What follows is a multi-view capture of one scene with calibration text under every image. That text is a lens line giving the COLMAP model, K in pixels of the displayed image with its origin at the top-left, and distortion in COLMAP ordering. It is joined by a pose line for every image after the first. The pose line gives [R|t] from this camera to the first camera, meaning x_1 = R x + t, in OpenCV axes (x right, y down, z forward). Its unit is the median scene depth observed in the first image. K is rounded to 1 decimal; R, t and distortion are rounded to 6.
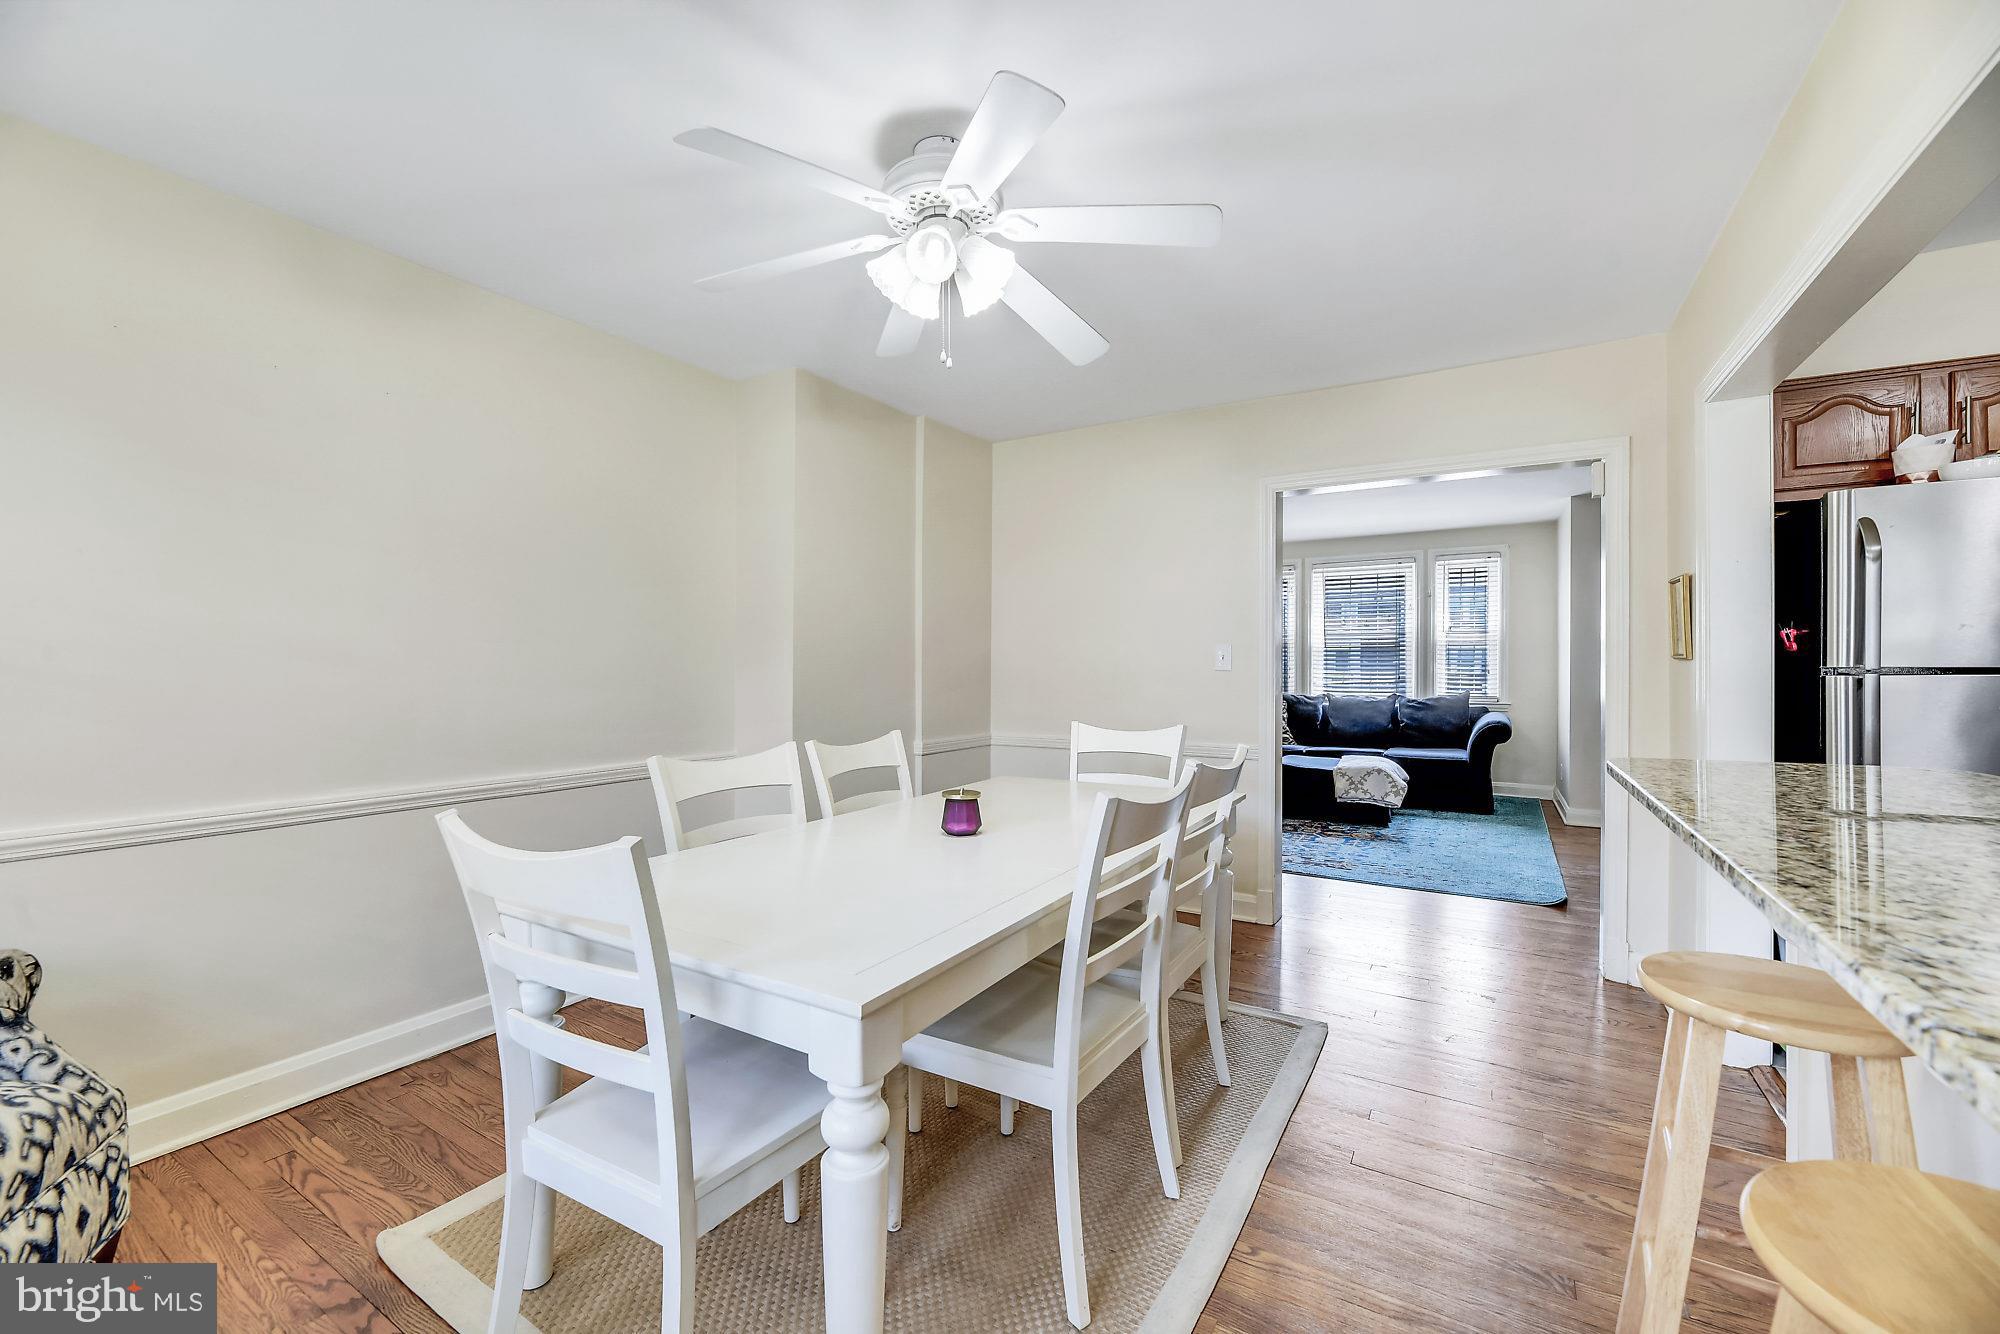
lens RADIAL K [[821.4, 0, 1006.7], [0, 821.4, 661.7], [0, 0, 1]] dist [0.002852, -0.002997]
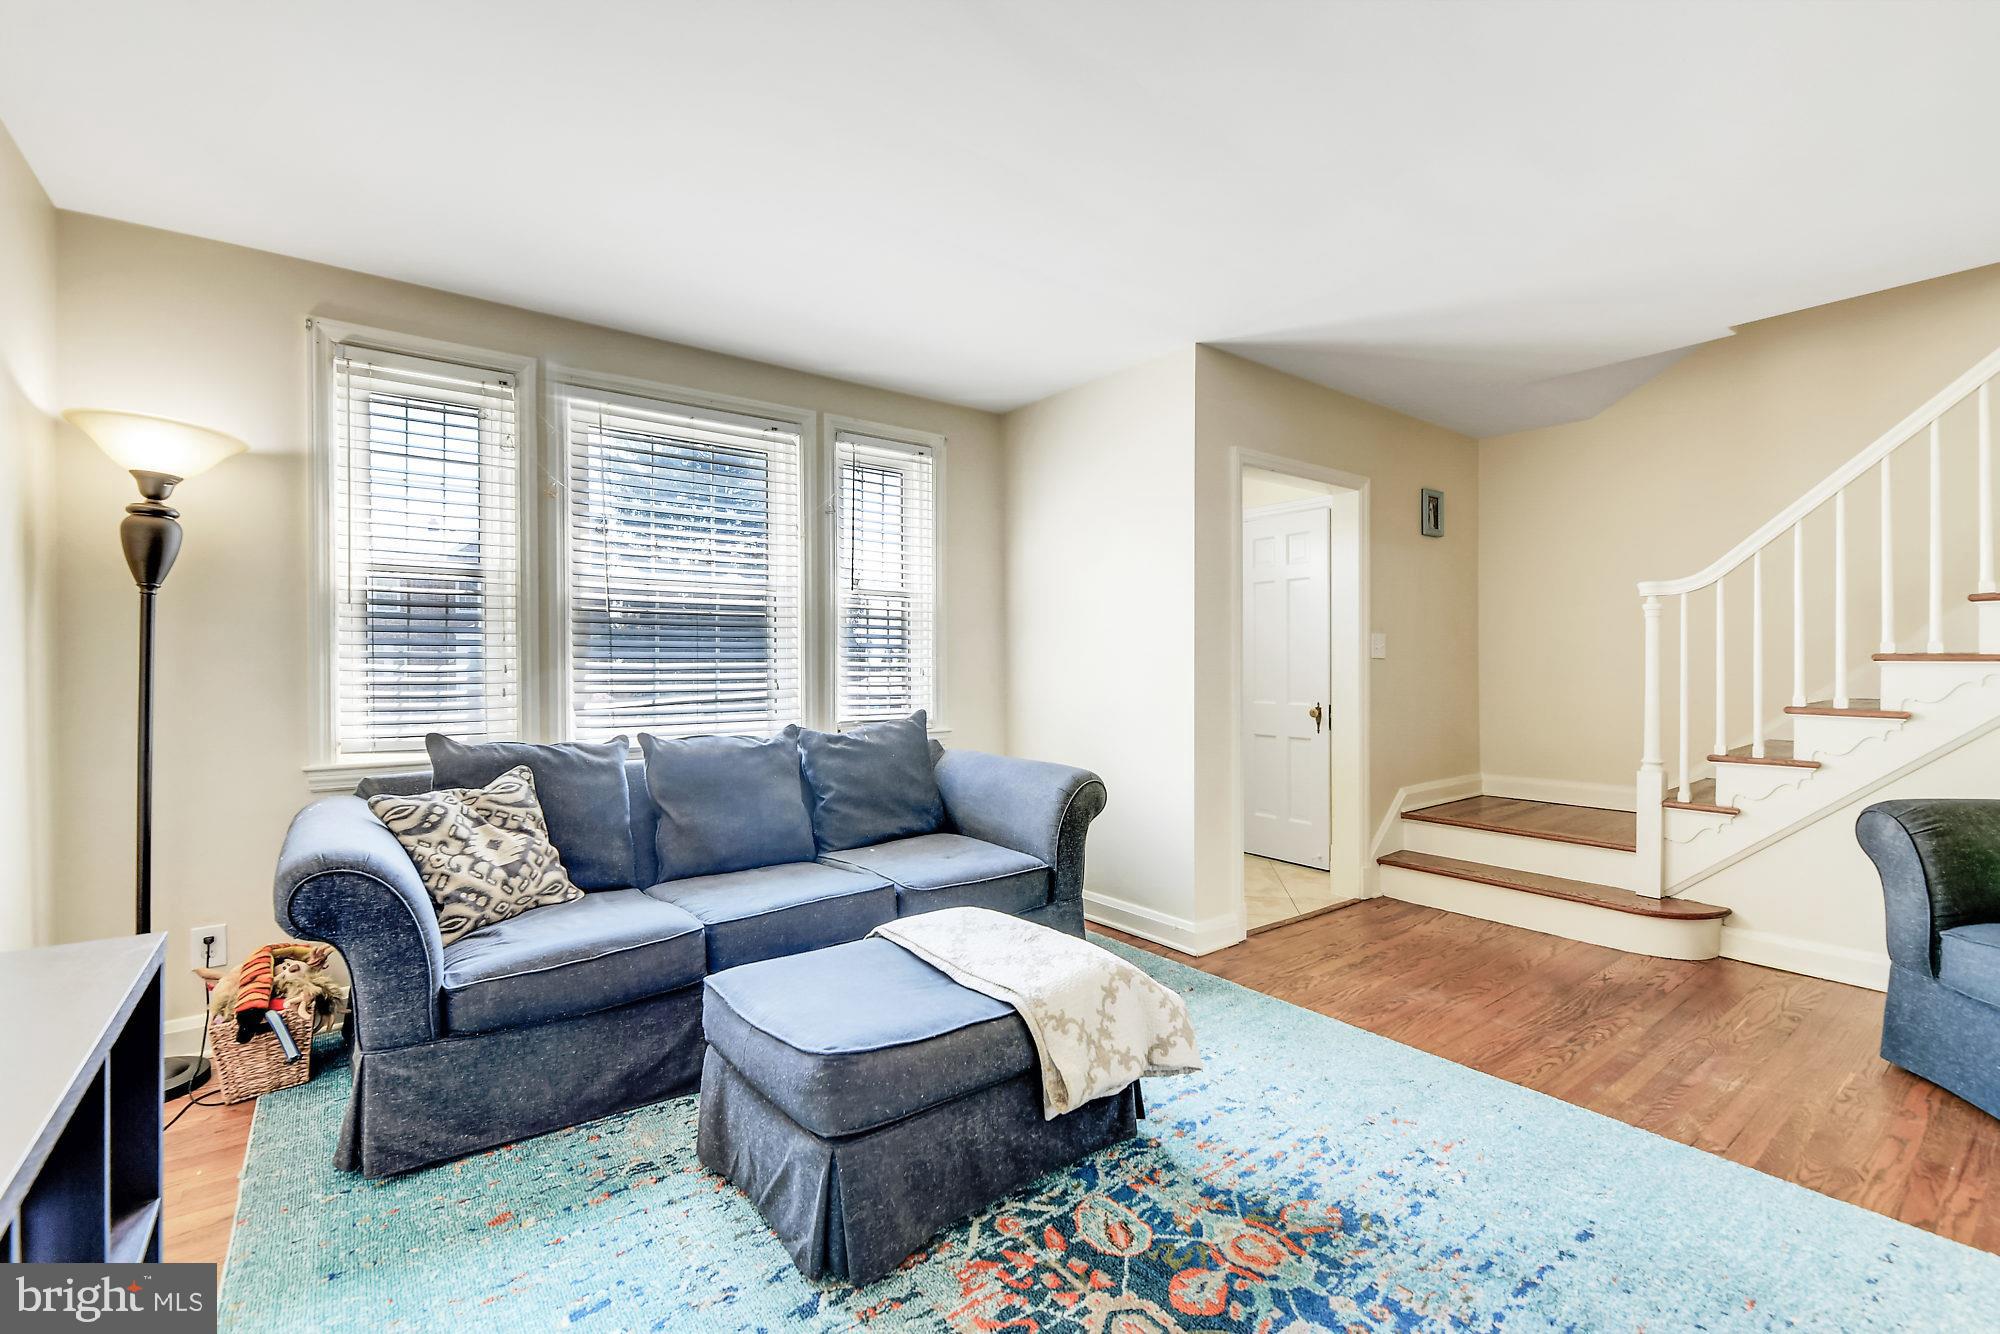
lens RADIAL K [[877.9, 0, 1000.0], [0, 877.9, 667.0], [0, 0, 1]] dist [0.000673, -0.000141]
pose [[0.370319, -0.007340, 0.928876, 0.087633], [0.000689, 0.999971, 0.007627, 0.005332], [-0.928904, -0.002184, 0.370313, 0.735321]]
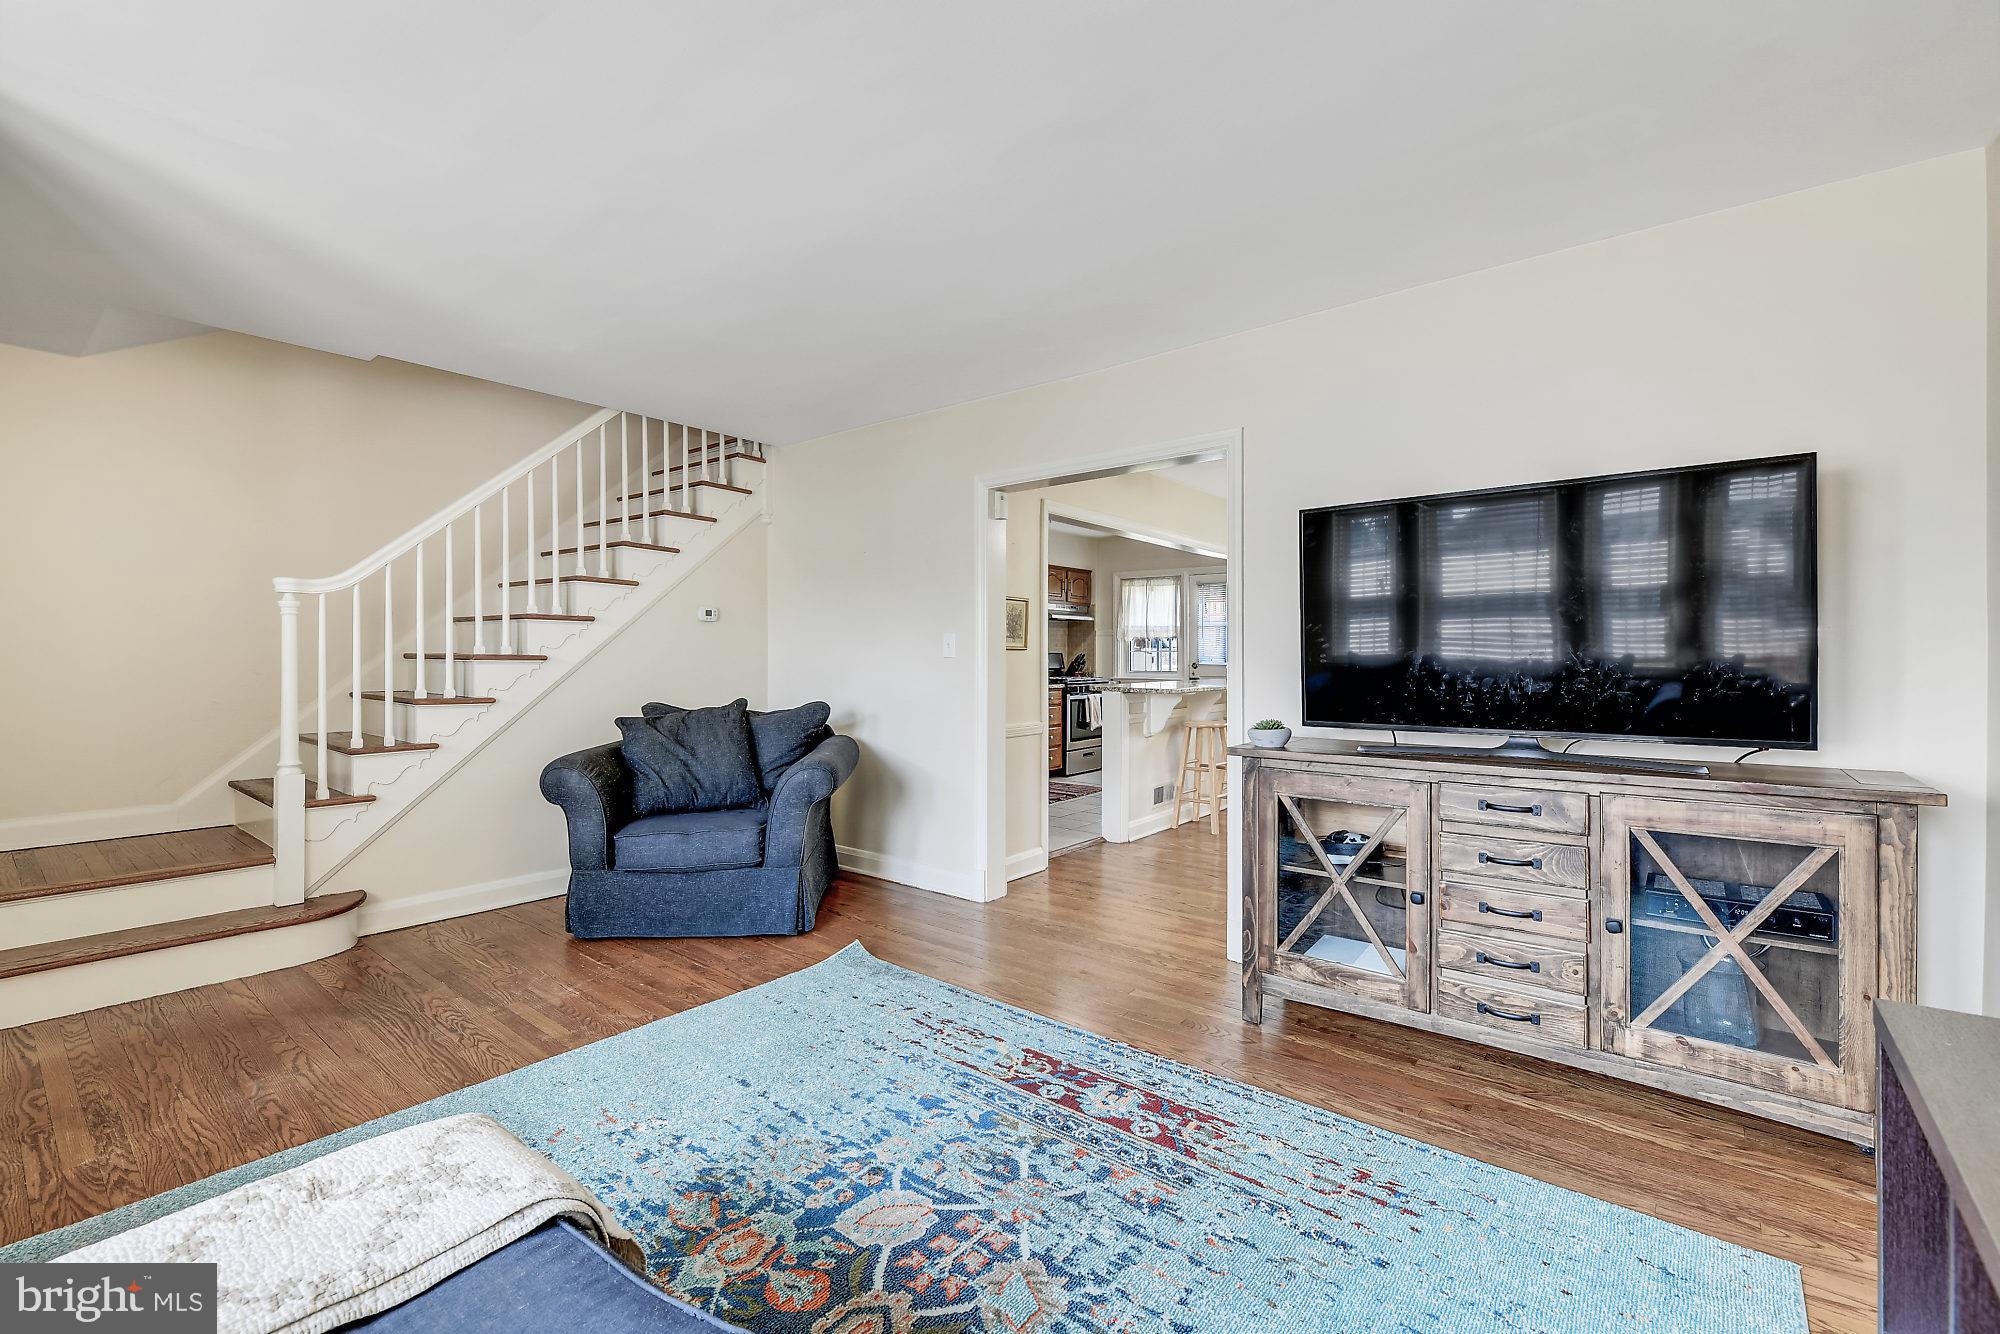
lens RADIAL K [[850.4, 0, 1006.6], [0, 850.4, 632.4], [0, 0, 1]] dist [0.000779, 0.000110]
pose [[-0.990532, 0.001791, 0.137268, 0.224397], [-0.001903, 0.999640, -0.026775, 0.001938], [-0.137267, -0.026782, -0.990172, 0.978291]]
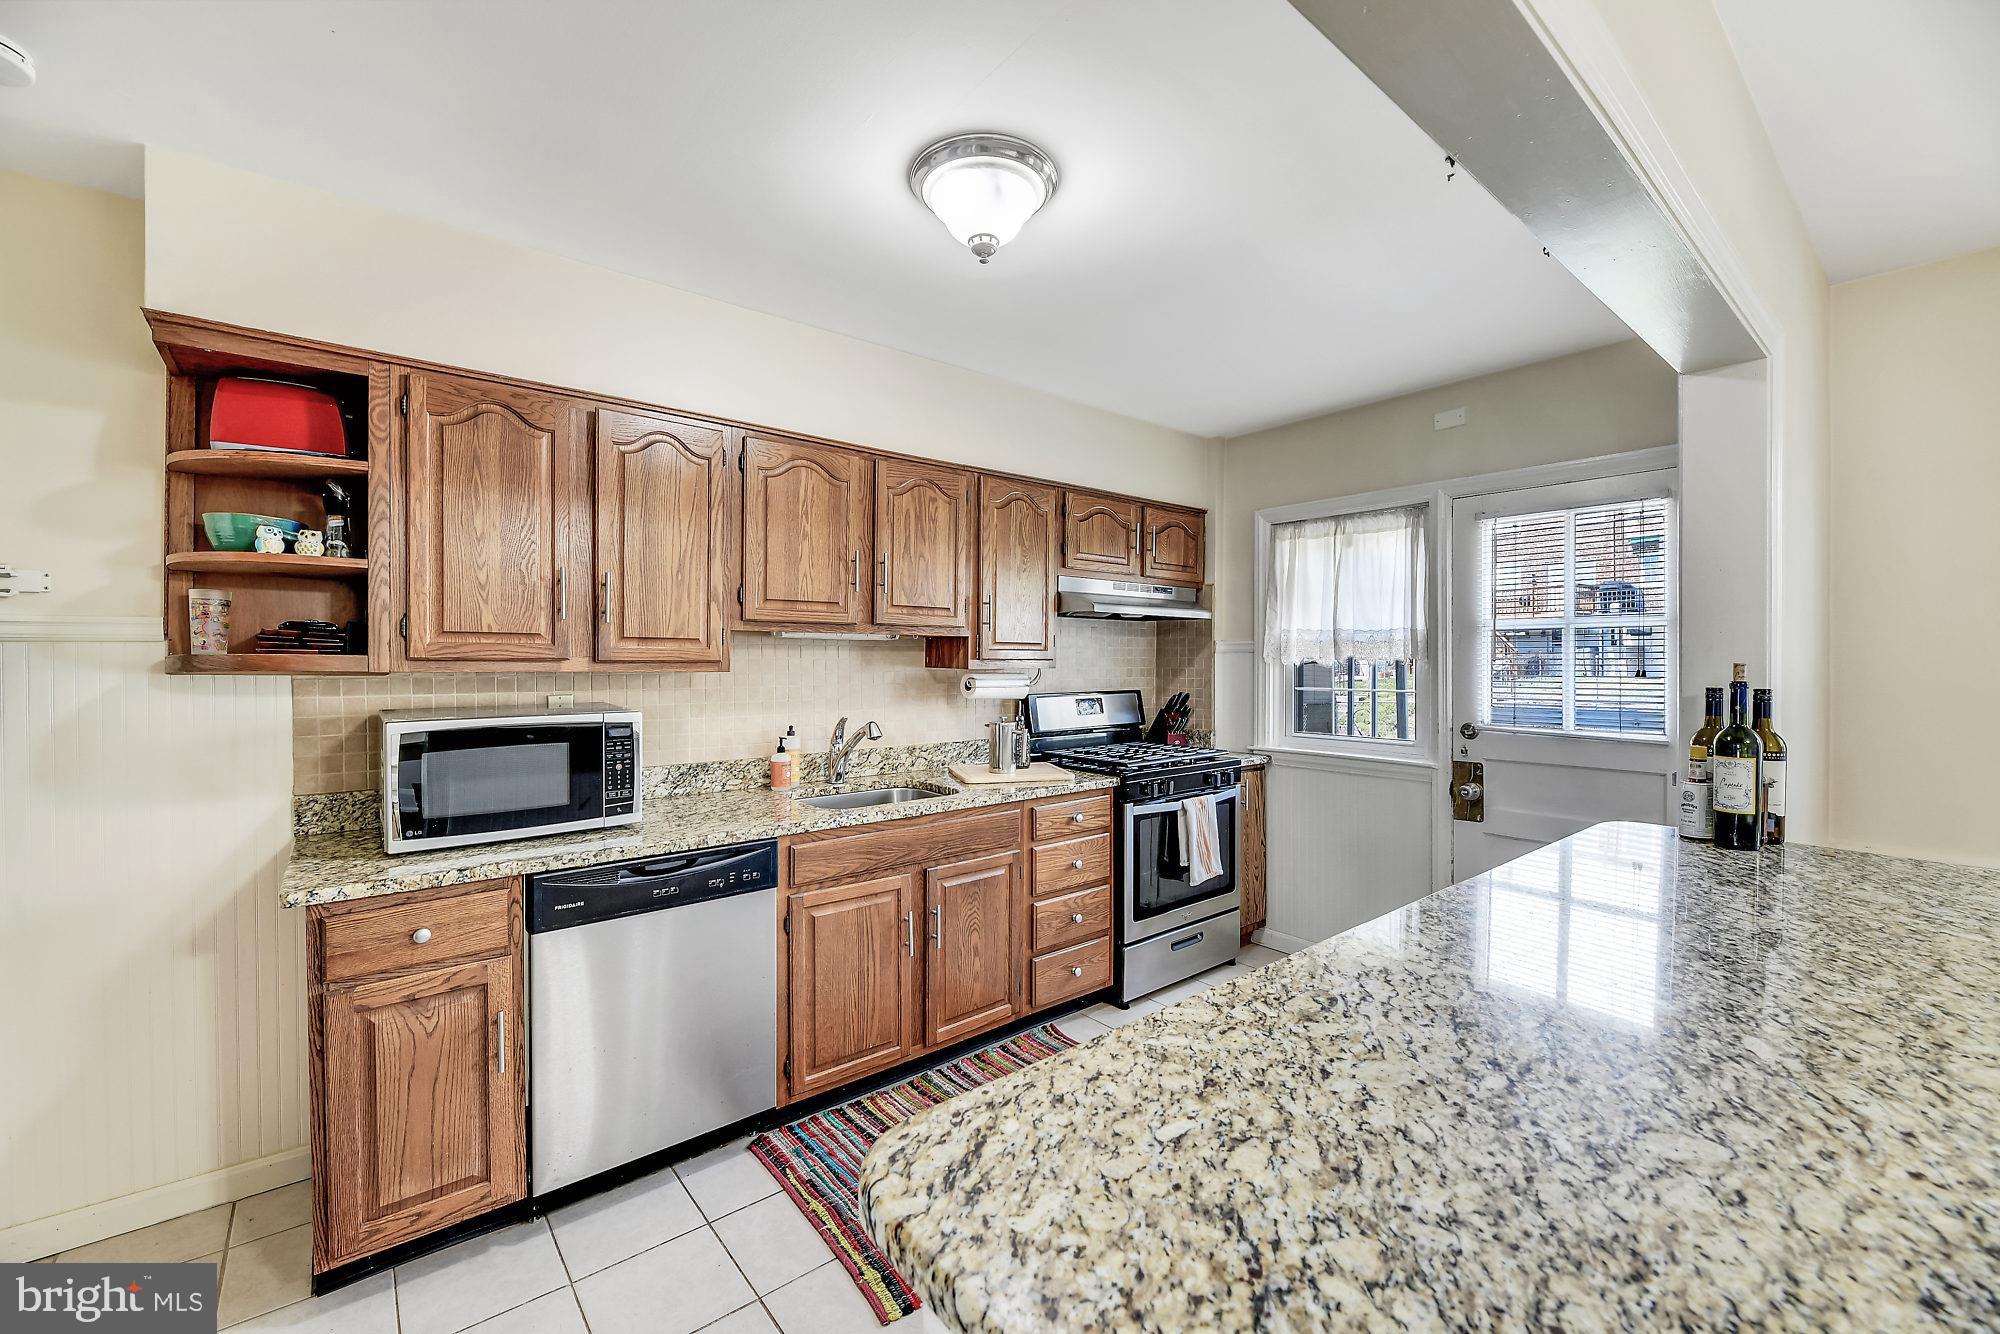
lens RADIAL K [[806.0, 0, 1005.0], [0, 806.0, 662.9], [0, 0, 1]] dist [-0.001278, -0.000203]
pose [[-0.940595, -0.001386, 0.339527, 0.215372], [-0.001300, 0.999999, 0.000480, -0.019828], [-0.339527, 0.000010, -0.940596, 0.282712]]
